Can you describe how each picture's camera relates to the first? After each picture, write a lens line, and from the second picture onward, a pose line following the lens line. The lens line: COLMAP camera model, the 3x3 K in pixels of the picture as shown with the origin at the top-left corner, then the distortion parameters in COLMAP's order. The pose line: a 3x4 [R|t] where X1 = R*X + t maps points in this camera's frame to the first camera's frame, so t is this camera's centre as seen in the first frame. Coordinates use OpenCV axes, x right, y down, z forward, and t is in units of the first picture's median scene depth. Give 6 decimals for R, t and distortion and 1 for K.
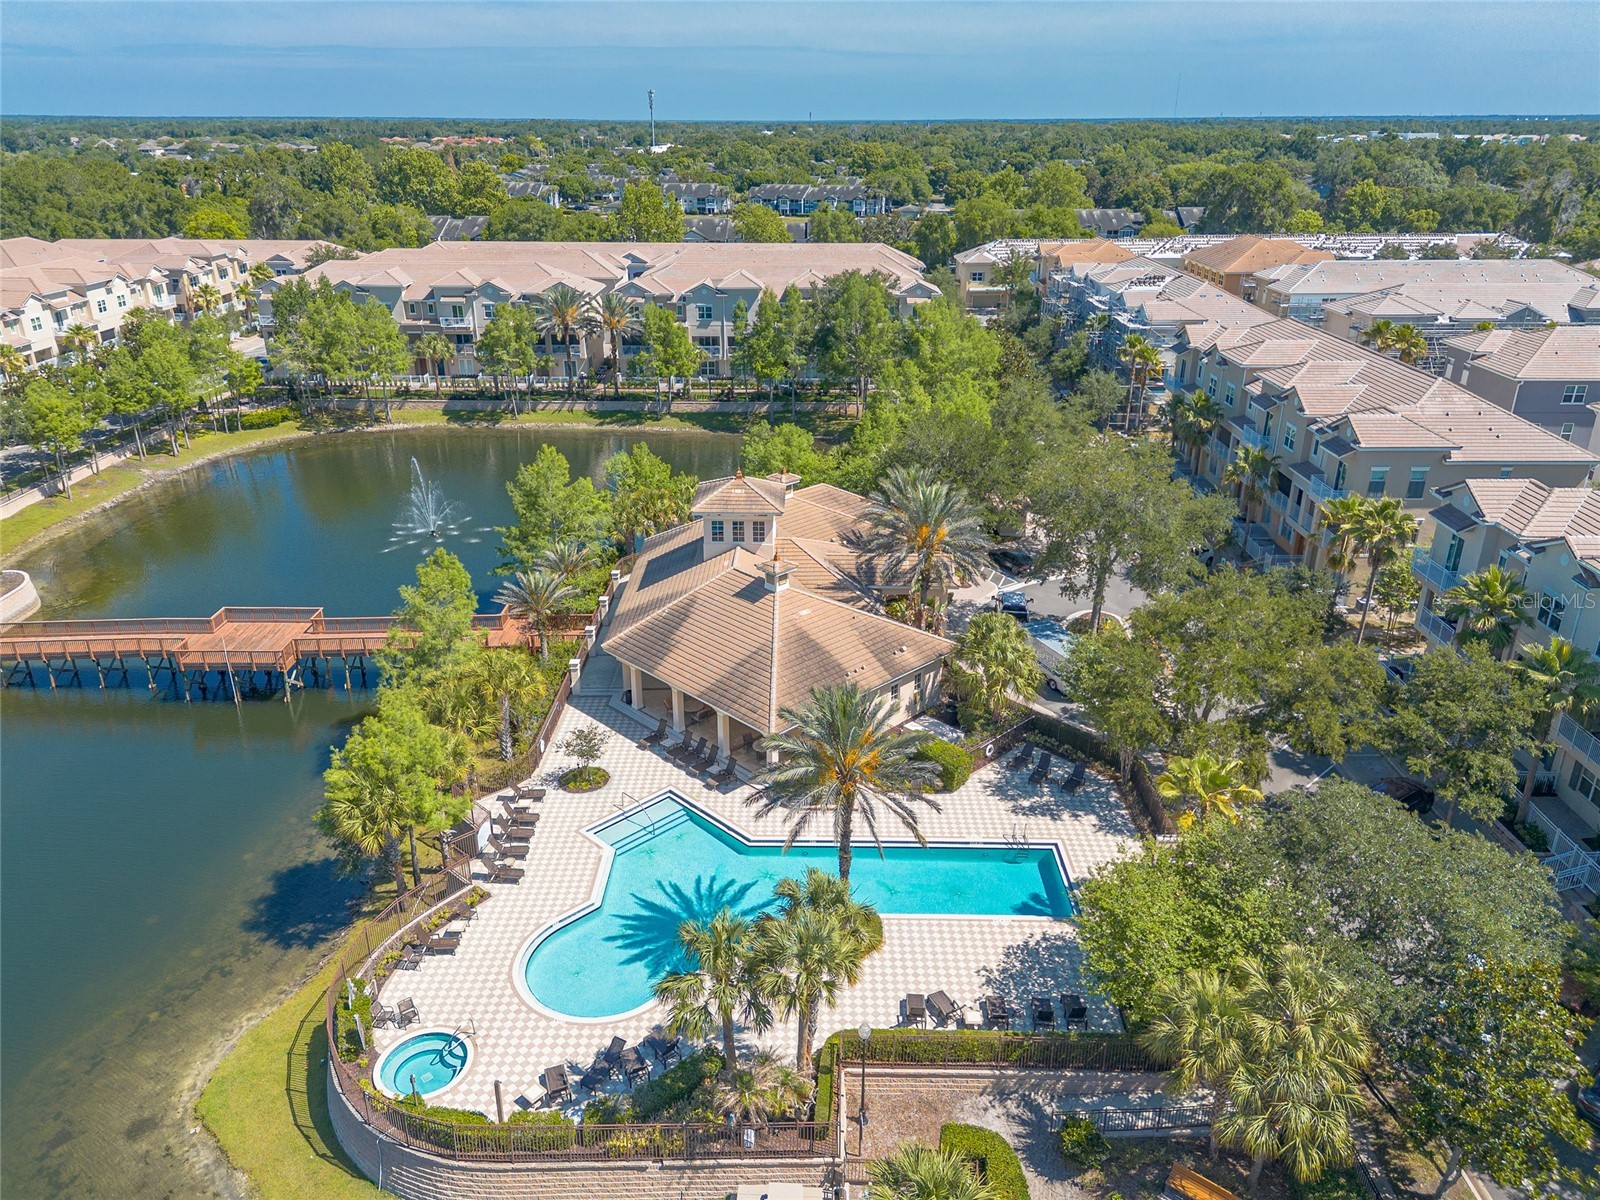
lens RADIAL K [[1136.7, 0, 801.8], [0, 1136.7, 596.3], [0, 0, 1]] dist [0.069831, -0.073810]
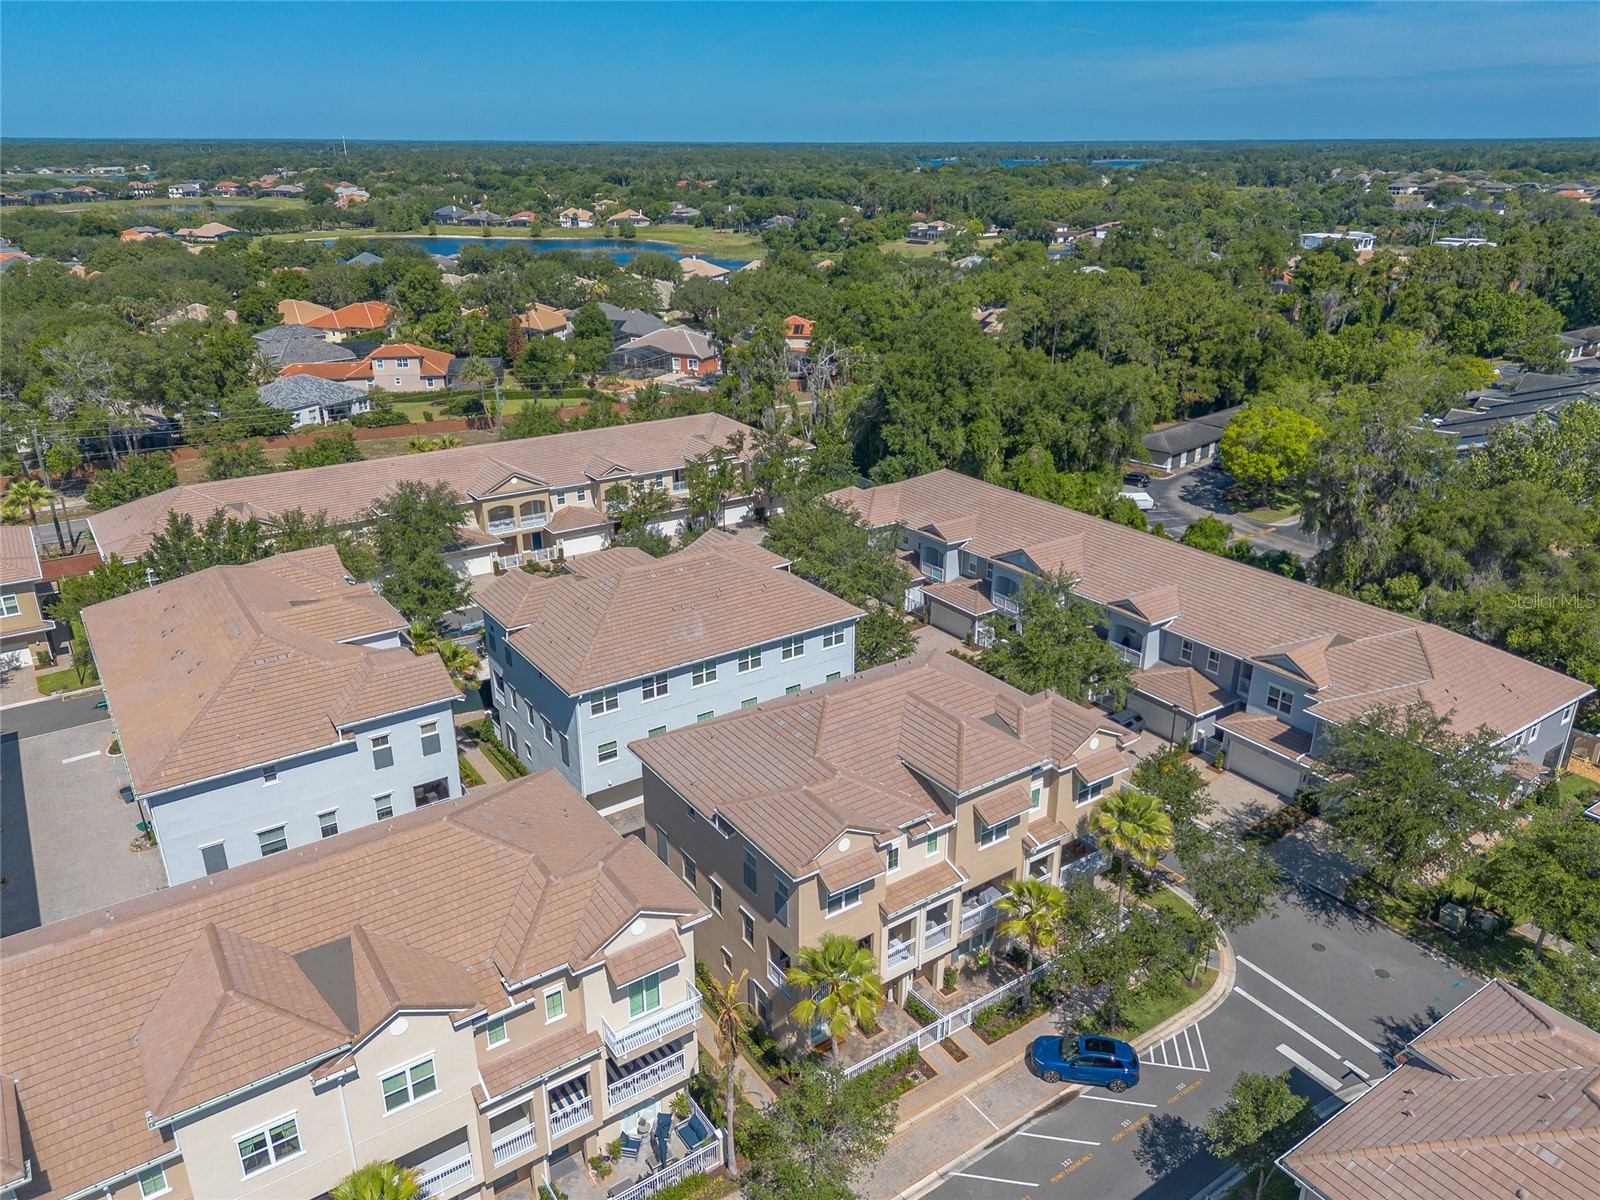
lens RADIAL K [[1136.7, 0, 801.8], [0, 1136.7, 596.3], [0, 0, 1]] dist [0.069831, -0.073810]
pose [[0.577670, 0.298584, -0.759701, -0.394244], [-0.311850, 0.940827, 0.132644, -0.453634], [0.754352, 0.160288, 0.636601, 0.938367]]
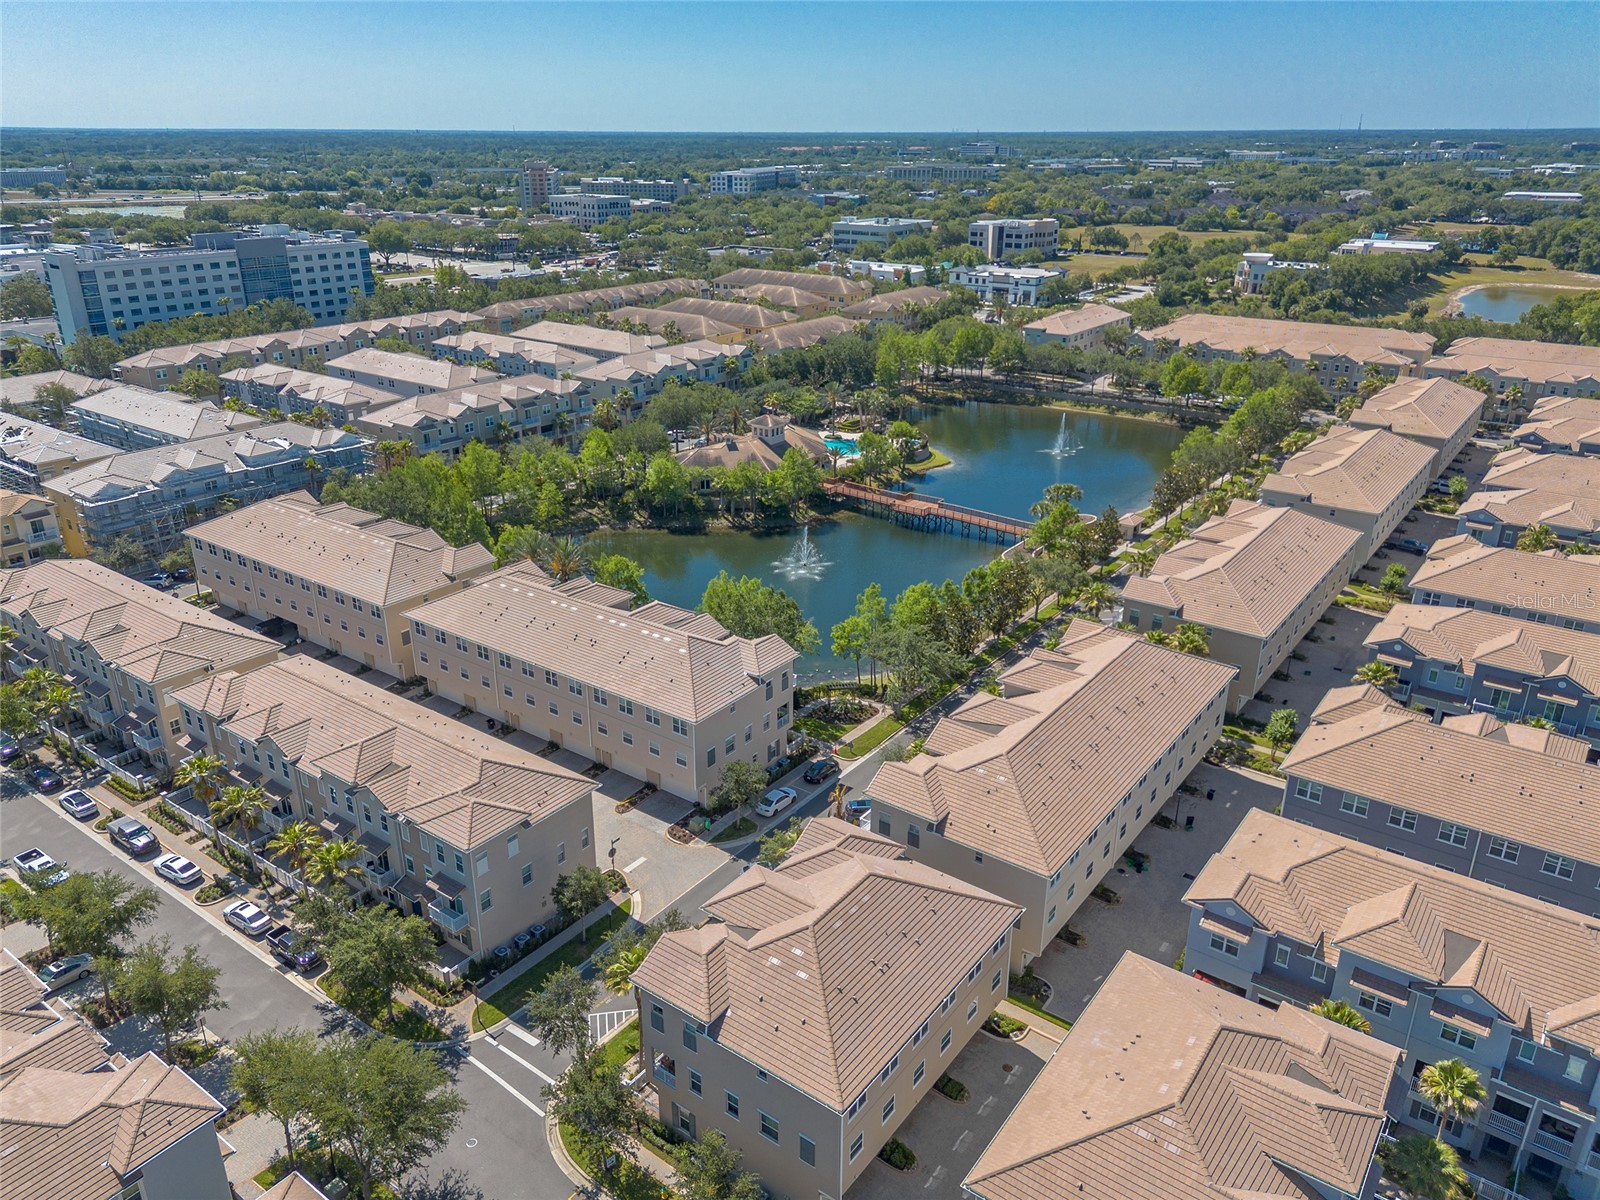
lens RADIAL K [[1137.6, 0, 795.1], [0, 1137.6, 607.7], [0, 0, 1]] dist [0.079413, -0.091572]
pose [[-0.805565, -0.228476, 0.546685, -0.917184], [0.226780, 0.733511, 0.640728, -0.804114], [-0.547391, 0.640125, -0.539077, 1.430682]]
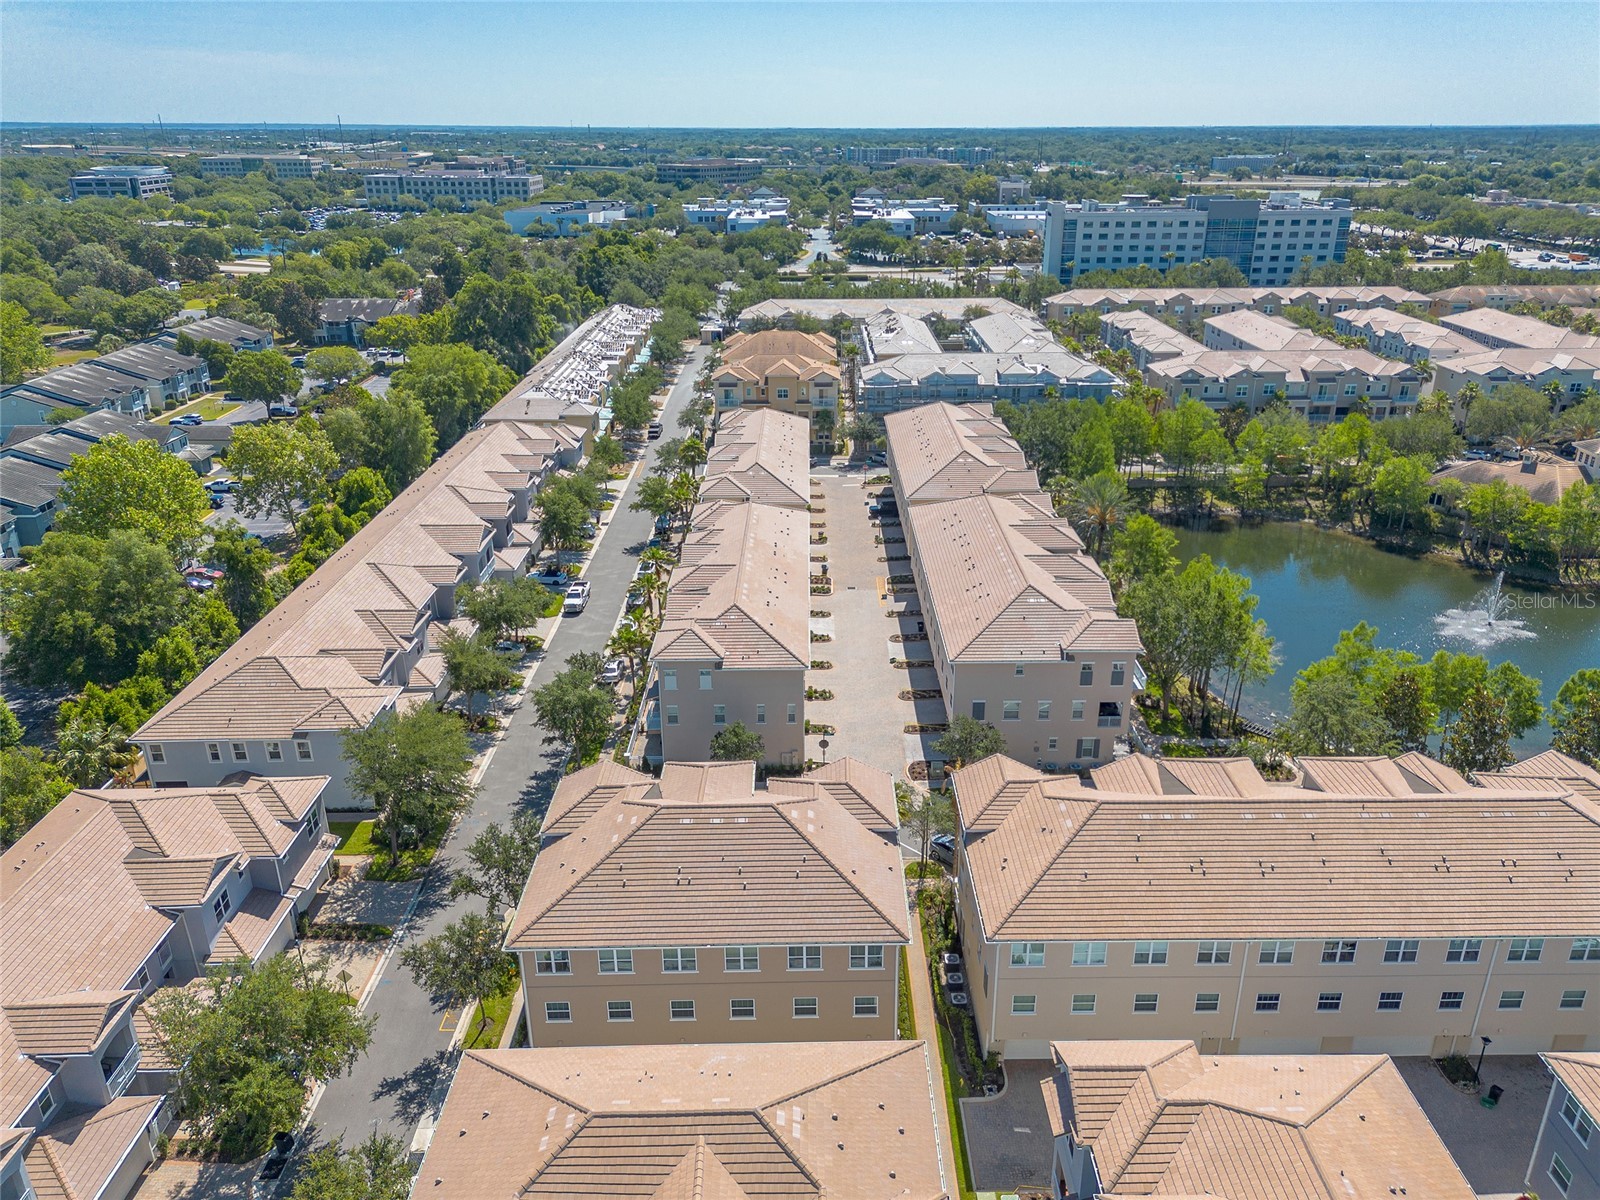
lens RADIAL K [[1142.6, 0, 837.6], [0, 1142.6, 603.0], [0, 0, 1]] dist [0.076748, -0.072360]
pose [[-0.031215, -0.383103, 0.923178, -1.091898], [0.382261, 0.848836, 0.365177, -0.603079], [-0.923527, 0.364294, 0.119949, 1.094303]]
